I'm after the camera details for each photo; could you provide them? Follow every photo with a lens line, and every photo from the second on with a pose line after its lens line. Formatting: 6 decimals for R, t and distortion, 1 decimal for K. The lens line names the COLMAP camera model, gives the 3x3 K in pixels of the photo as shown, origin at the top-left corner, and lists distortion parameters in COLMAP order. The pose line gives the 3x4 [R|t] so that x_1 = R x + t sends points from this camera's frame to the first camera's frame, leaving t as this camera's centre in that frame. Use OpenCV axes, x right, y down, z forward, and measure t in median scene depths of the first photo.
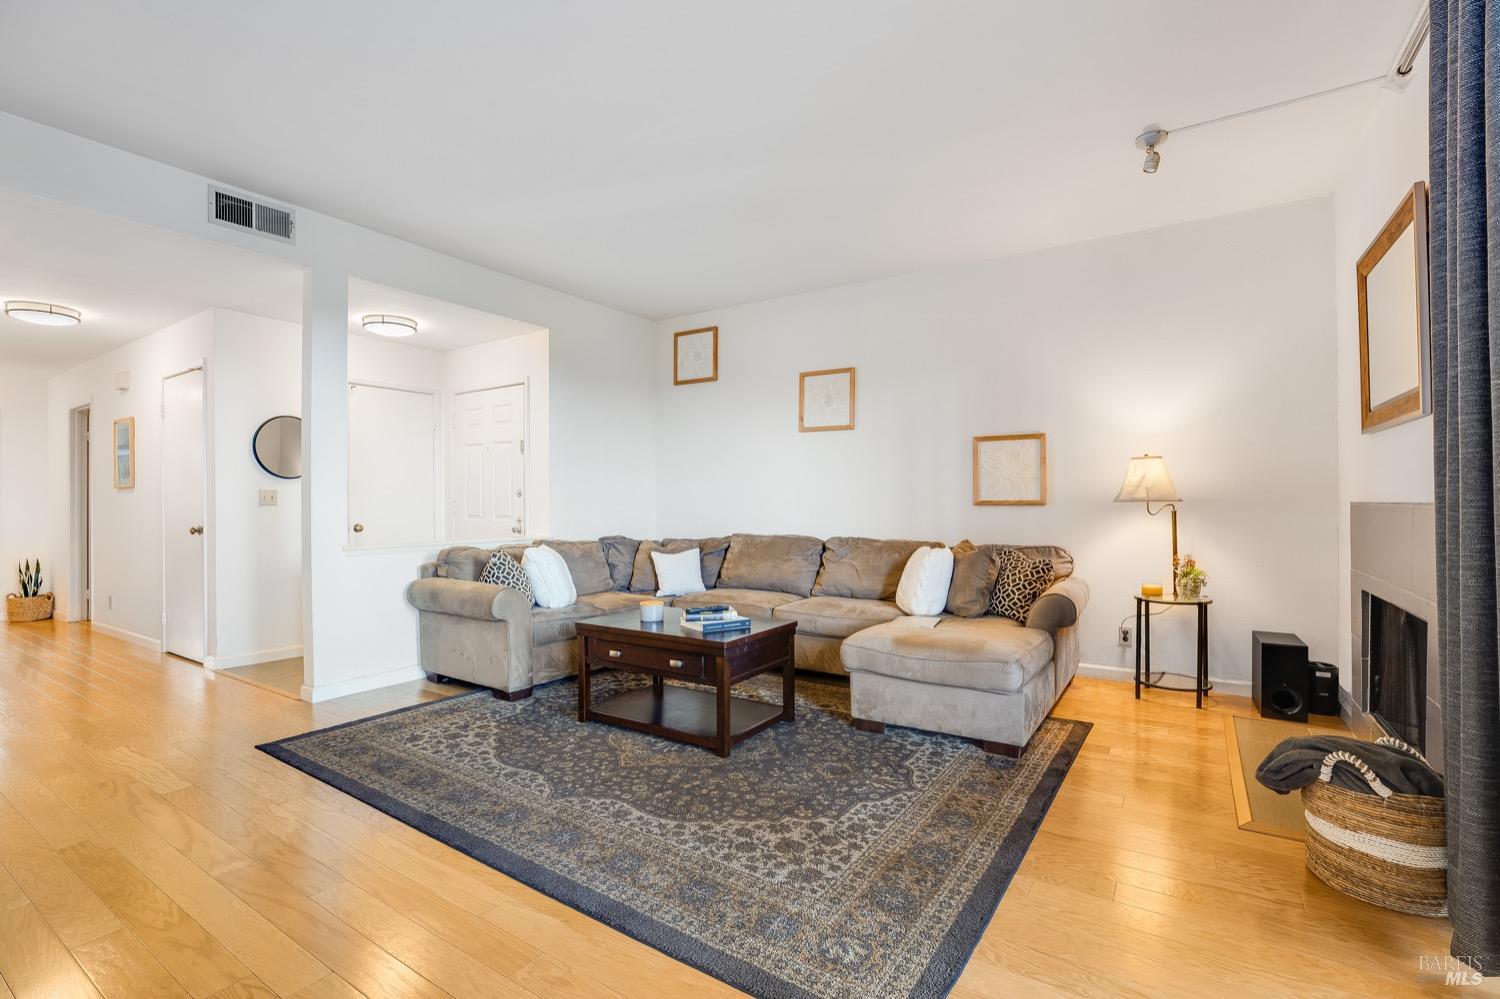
lens RADIAL K [[679.0, 0, 751.8], [0, 679.0, 501.1], [0, 0, 1]] dist [-0.023028, 0.003233]
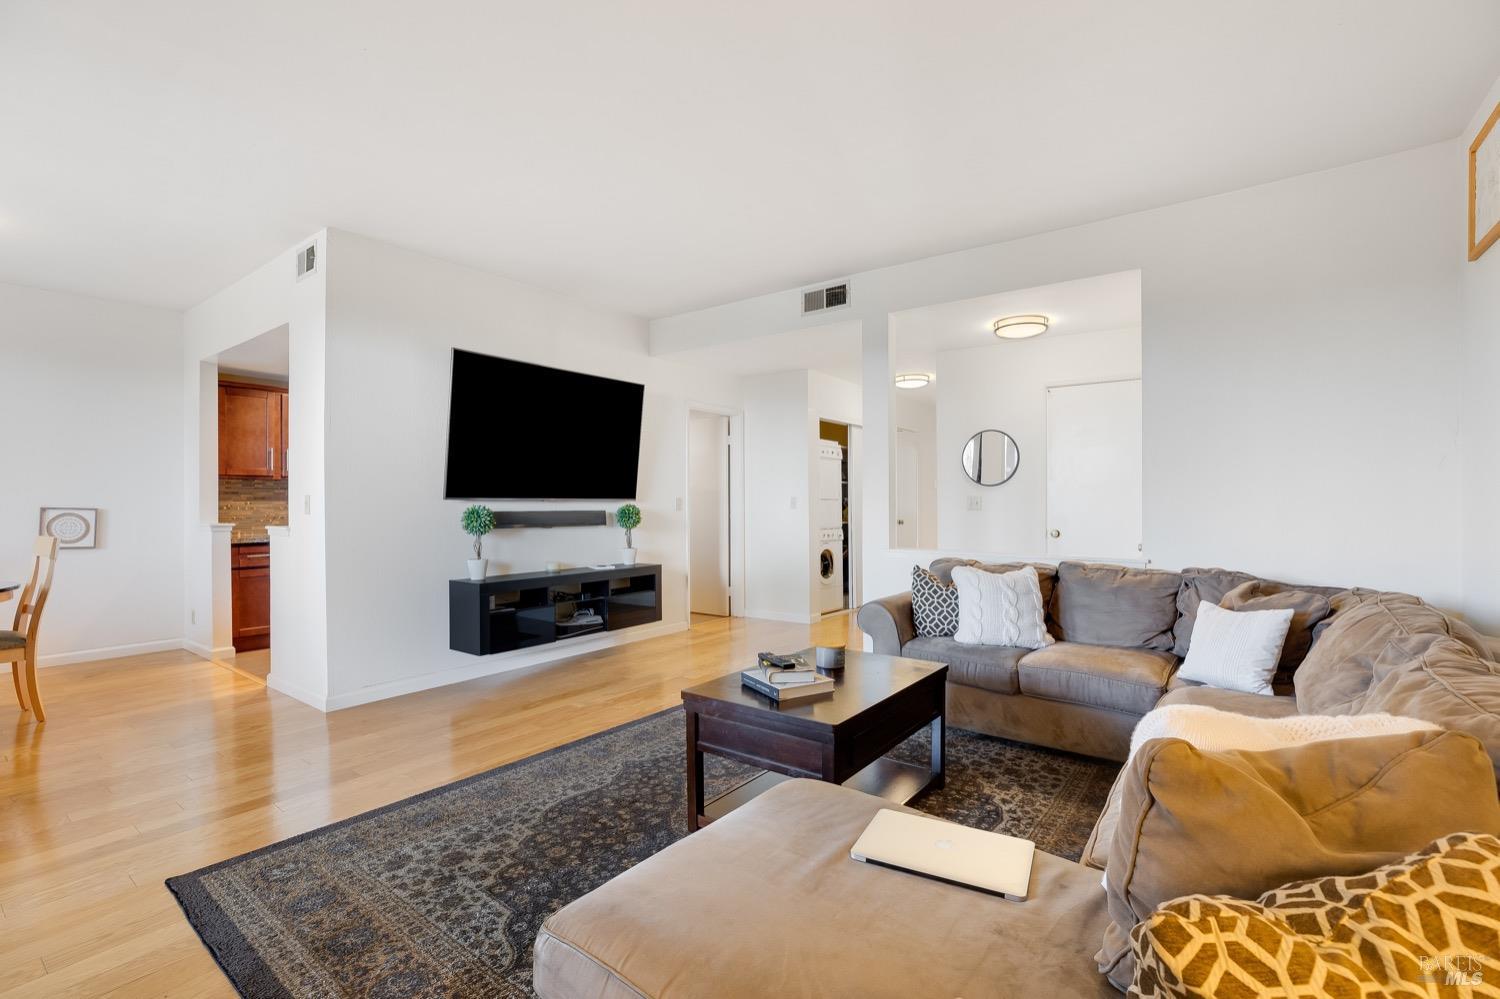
lens RADIAL K [[679.0, 0, 750.9], [0, 679.0, 505.6], [0, 0, 1]] dist [-0.023028, 0.003233]
pose [[-0.060524, 0.012929, -0.998083, 0.727570], [0.005990, 0.999903, 0.012589, -0.027817], [0.998149, -0.005217, -0.060596, 1.053768]]
